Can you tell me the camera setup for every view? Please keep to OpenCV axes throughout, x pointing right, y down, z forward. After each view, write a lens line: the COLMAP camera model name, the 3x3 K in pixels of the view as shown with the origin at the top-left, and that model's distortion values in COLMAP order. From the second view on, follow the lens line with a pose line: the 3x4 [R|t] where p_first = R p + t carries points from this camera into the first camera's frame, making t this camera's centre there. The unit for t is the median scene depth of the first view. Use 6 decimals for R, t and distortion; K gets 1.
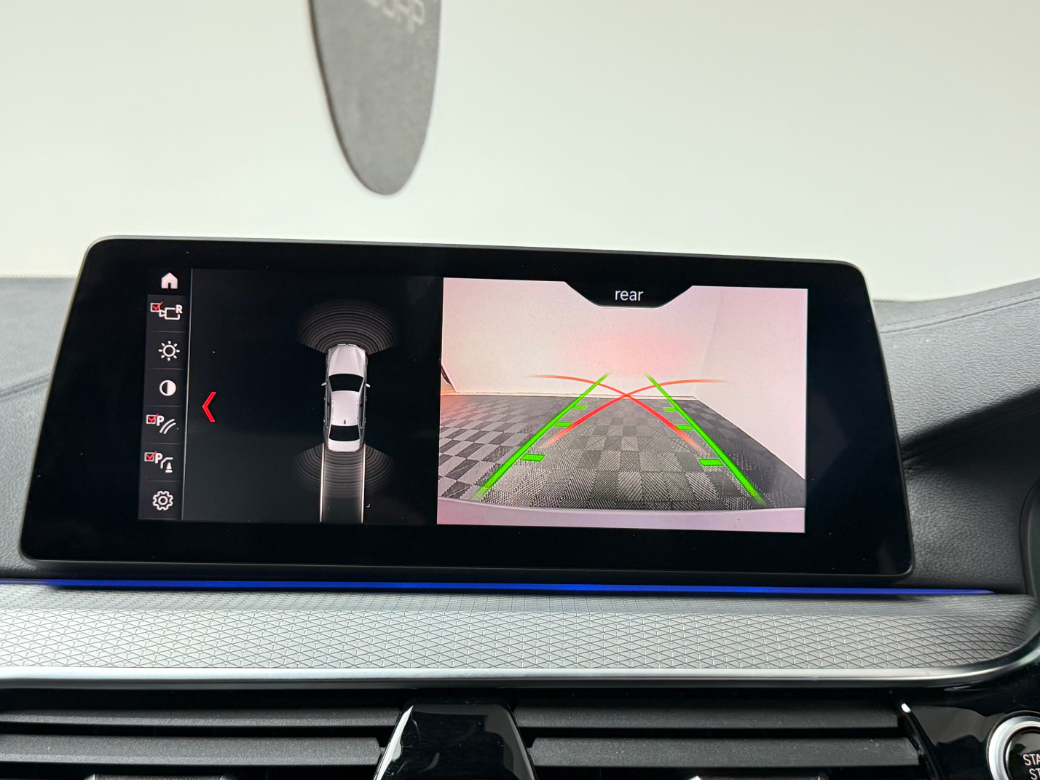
lens RADIAL K [[1222.0, 0, 522.6], [0, 1222.0, 389.5], [0, 0, 1]] dist [-0.001394, 0.000000]
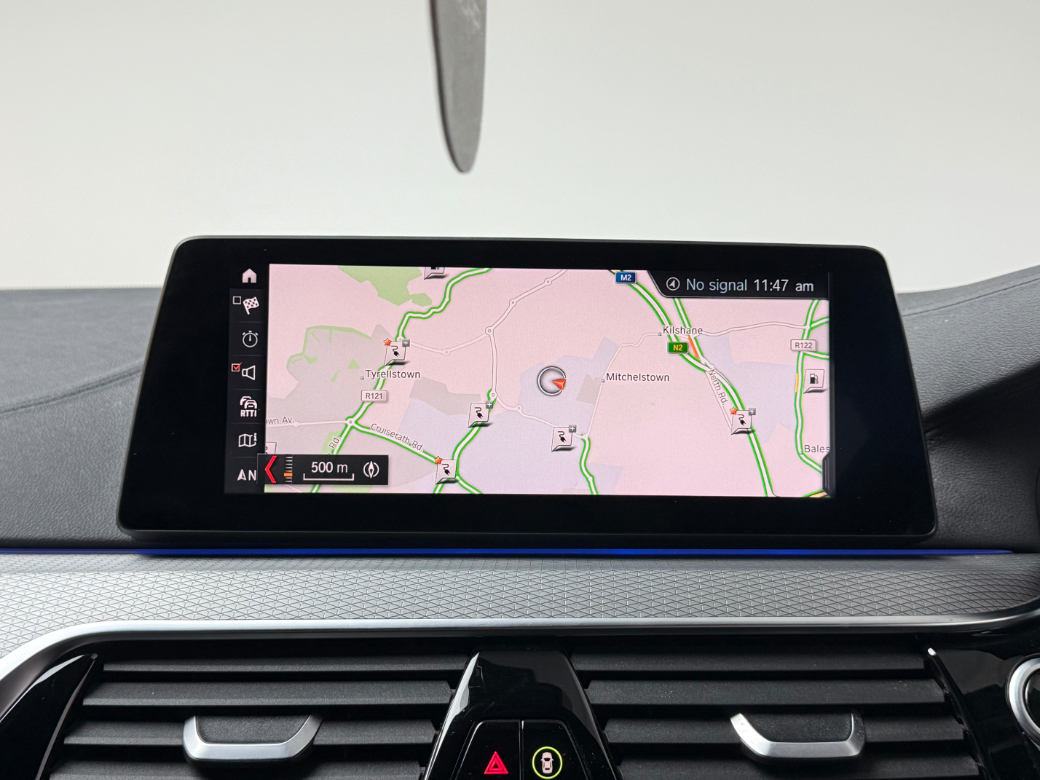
lens RADIAL K [[1222.0, 0, 516.7], [0, 1222.0, 386.6], [0, 0, 1]] dist [-0.001394, 0.000000]
pose [[0.999464, -0.017370, -0.027753, -0.020665], [0.016829, 0.999666, -0.019612, 0.039805], [0.028084, 0.019135, 0.999422, -0.101067]]
